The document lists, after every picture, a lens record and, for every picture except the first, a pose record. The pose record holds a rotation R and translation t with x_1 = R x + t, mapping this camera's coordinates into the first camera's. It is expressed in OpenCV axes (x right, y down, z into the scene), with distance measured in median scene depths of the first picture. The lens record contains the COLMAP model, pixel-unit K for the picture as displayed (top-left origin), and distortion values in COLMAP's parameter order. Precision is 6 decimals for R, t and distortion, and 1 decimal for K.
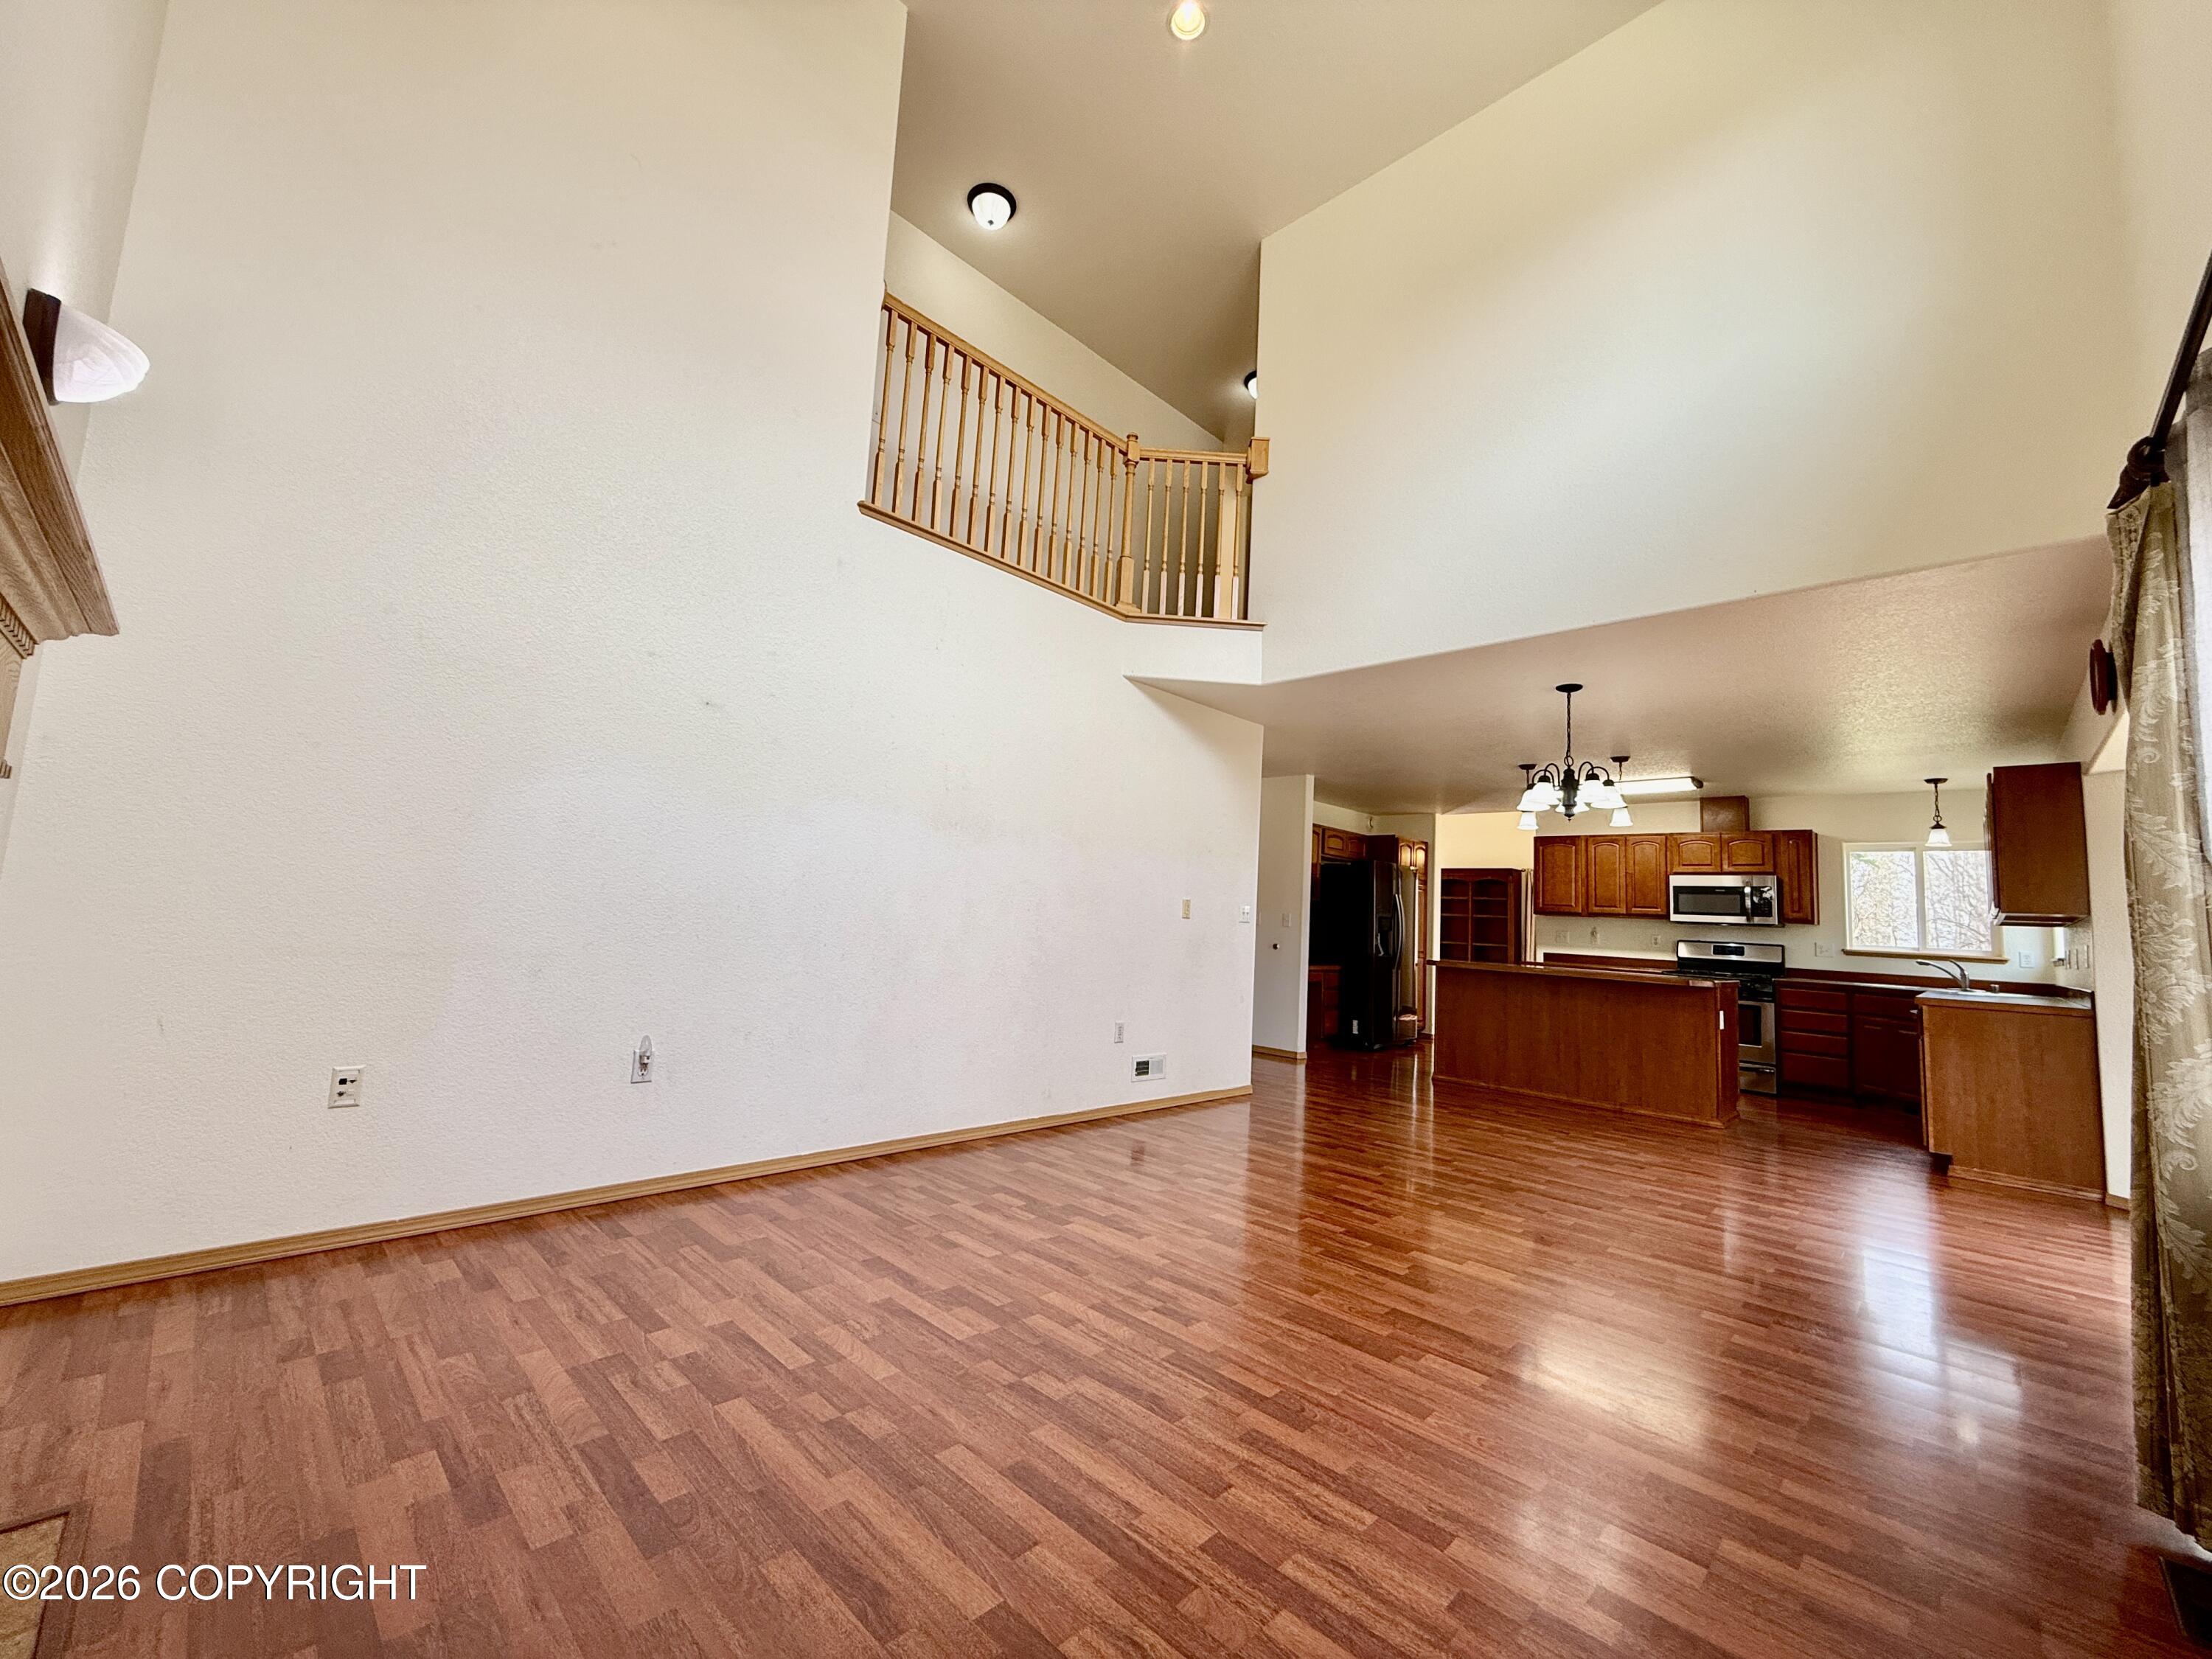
lens RADIAL K [[879.1, 0, 1101.6], [0, 879.1, 828.6], [0, 0, 1]] dist [0.000540, 0.000025]
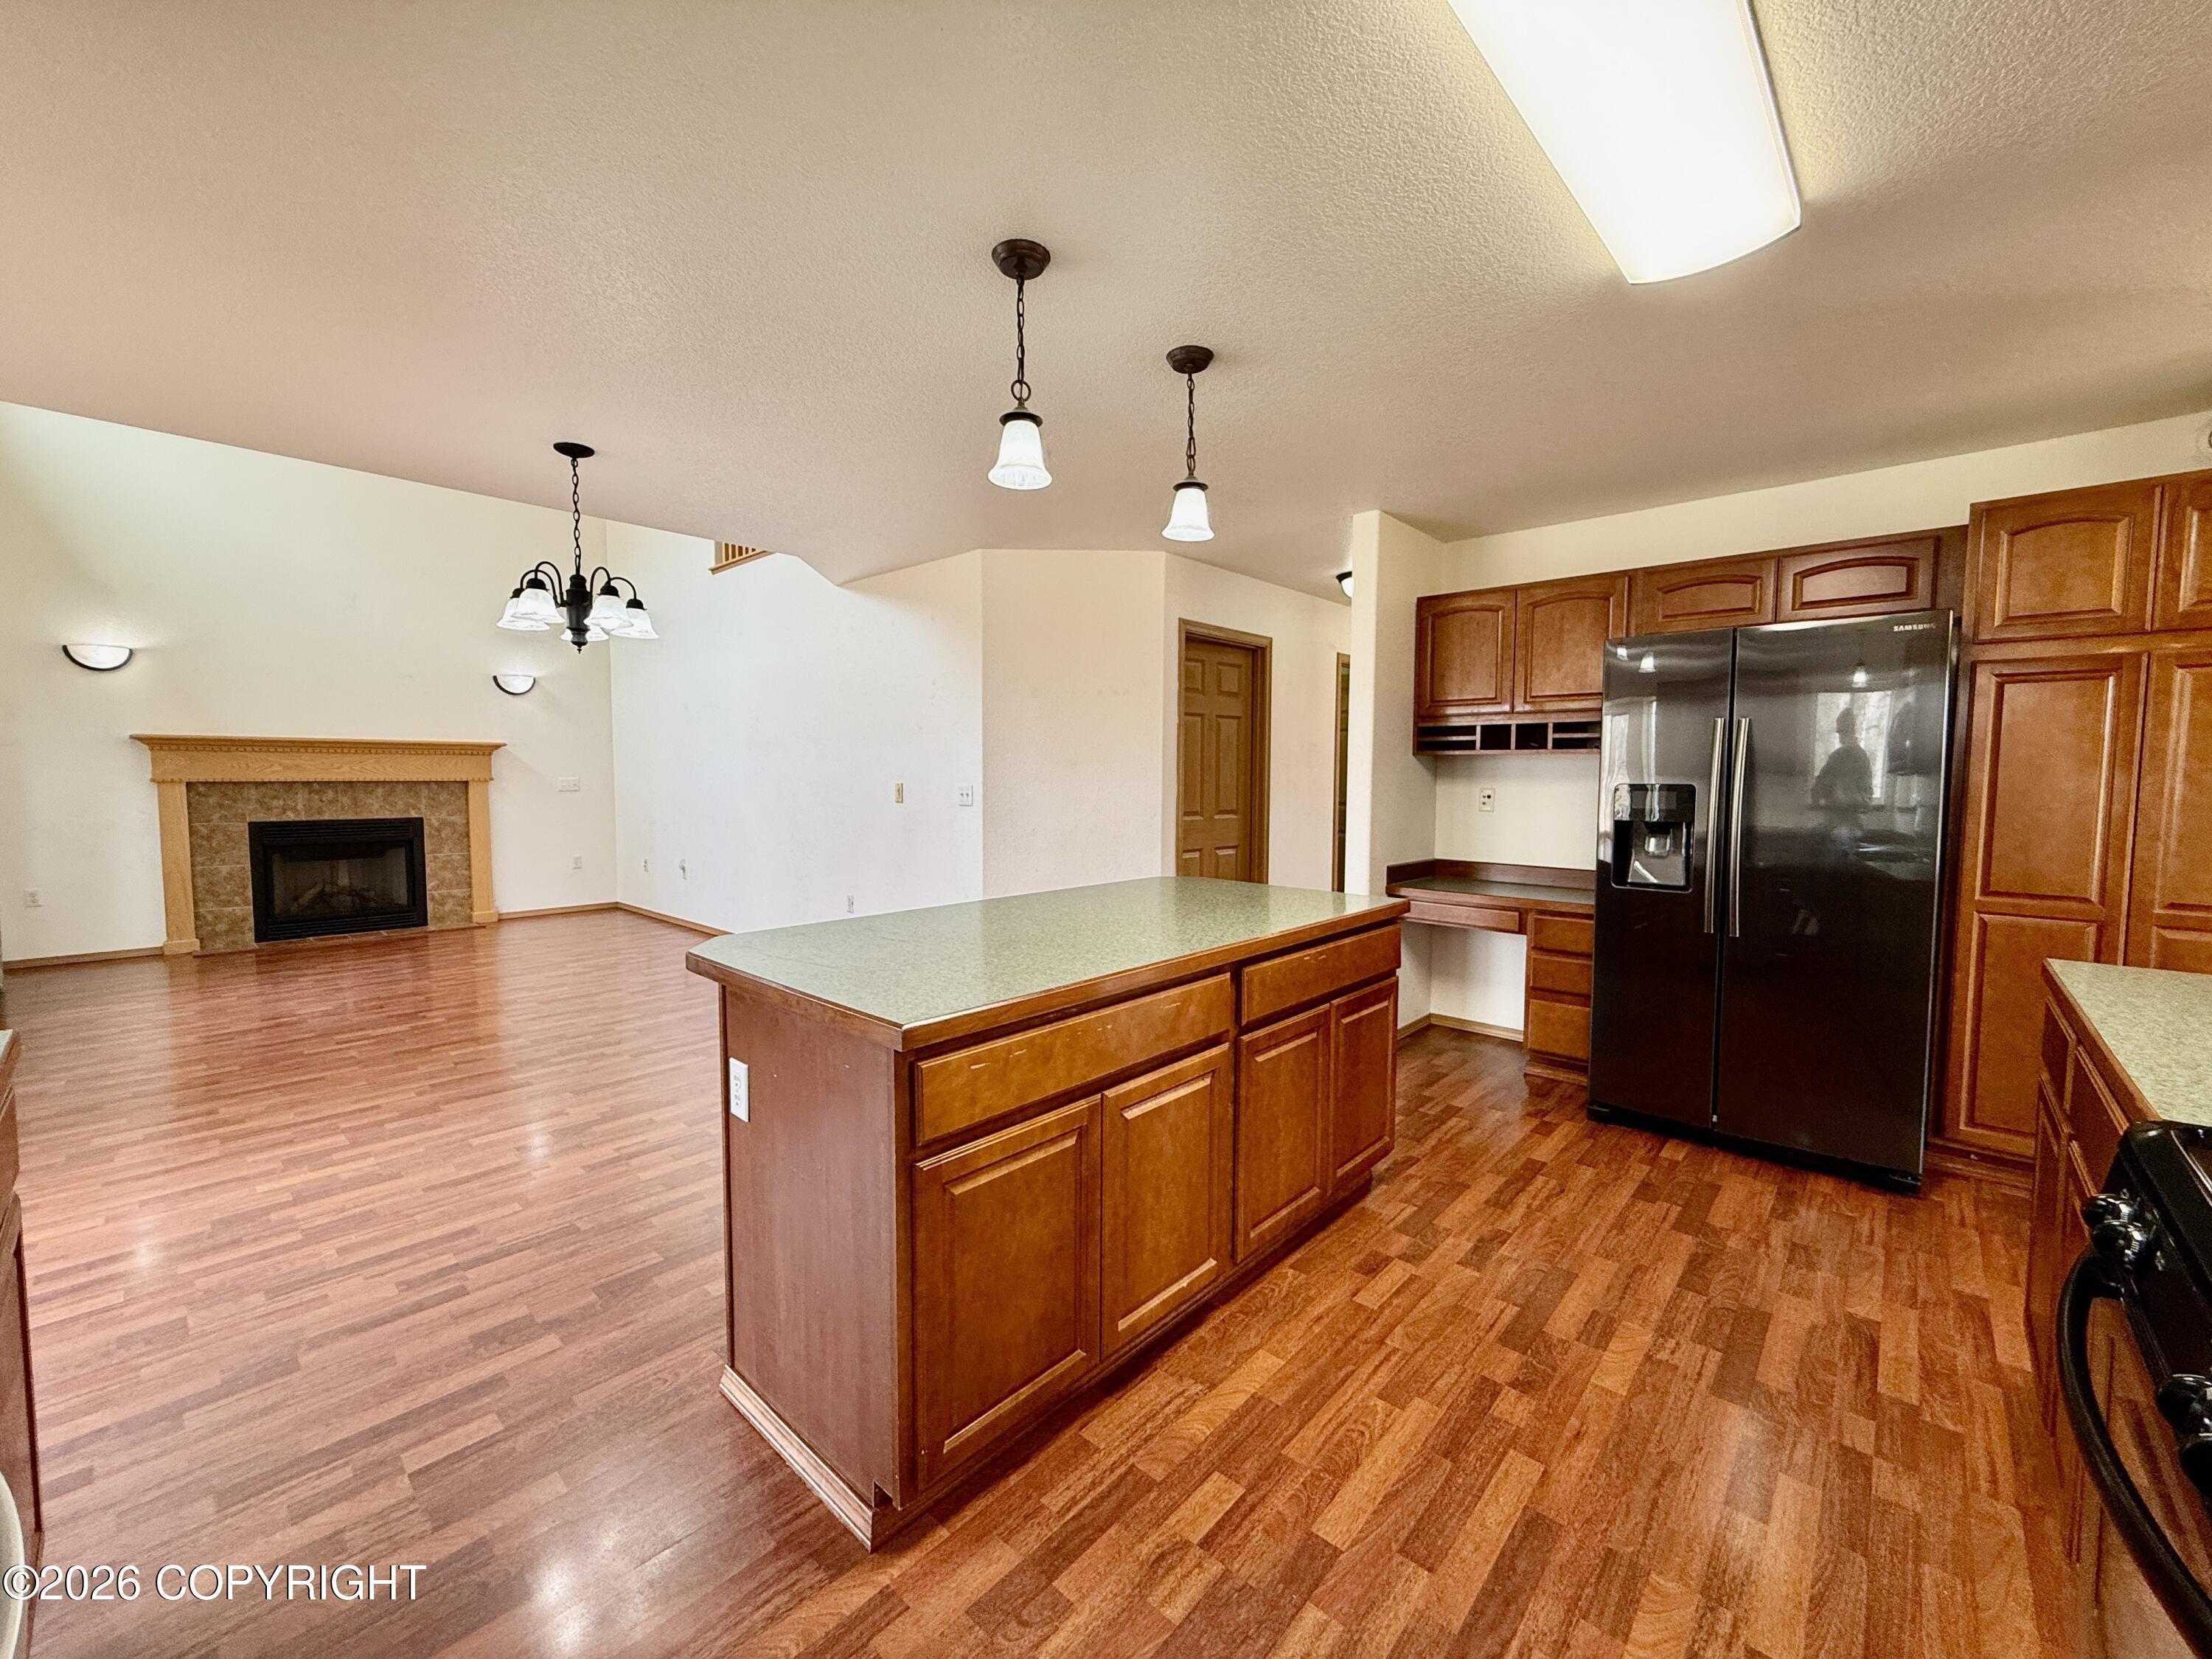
lens RADIAL K [[876.8, 0, 1095.5], [0, 876.8, 825.7], [0, 0, 1]] dist [0.000211, 0.000083]
pose [[0.031009, 0.008791, -0.999480, 1.878020], [0.100089, 0.994908, 0.011856, 0.241374], [0.994495, -0.100404, 0.029972, 2.091424]]
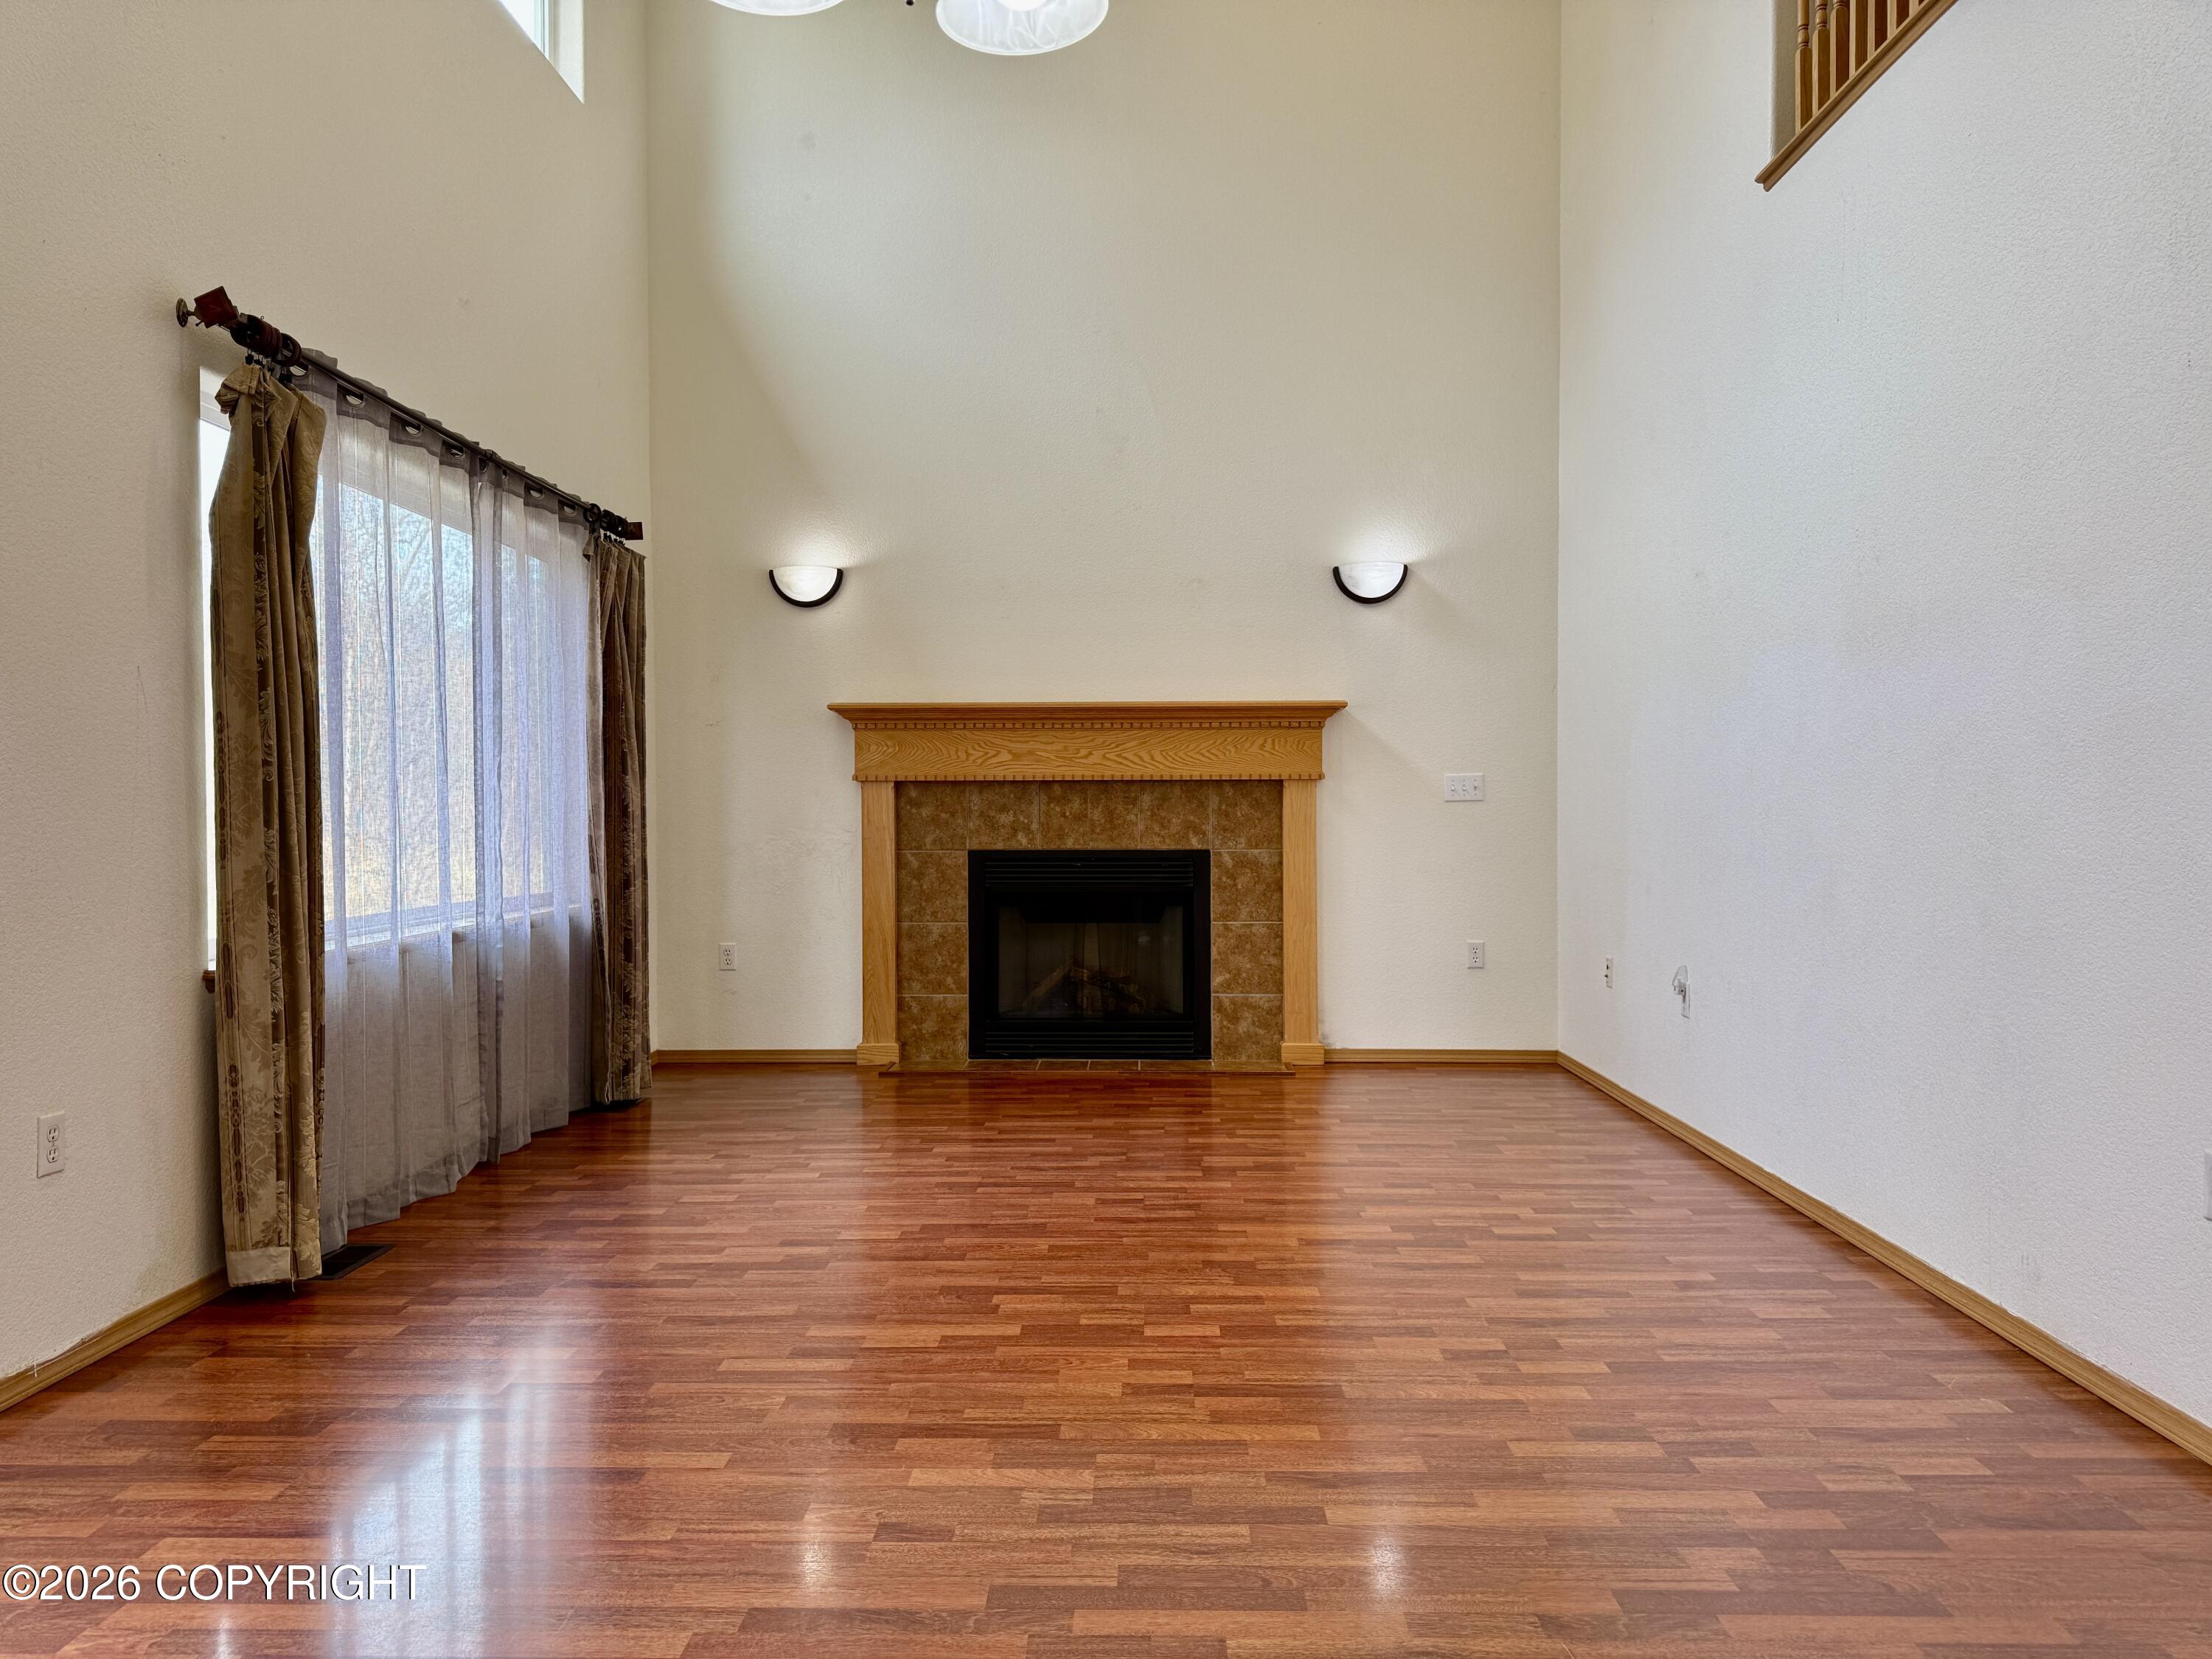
lens RADIAL K [[1556.6, 0, 1108.6], [0, 1556.6, 831.2], [0, 0, 1]] dist [0.111303, -0.138224]
pose [[-0.729851, -0.039502, -0.682464, 1.058627], [0.036242, 0.994689, -0.096333, 0.245839], [0.682645, -0.095043, -0.724543, 1.855063]]
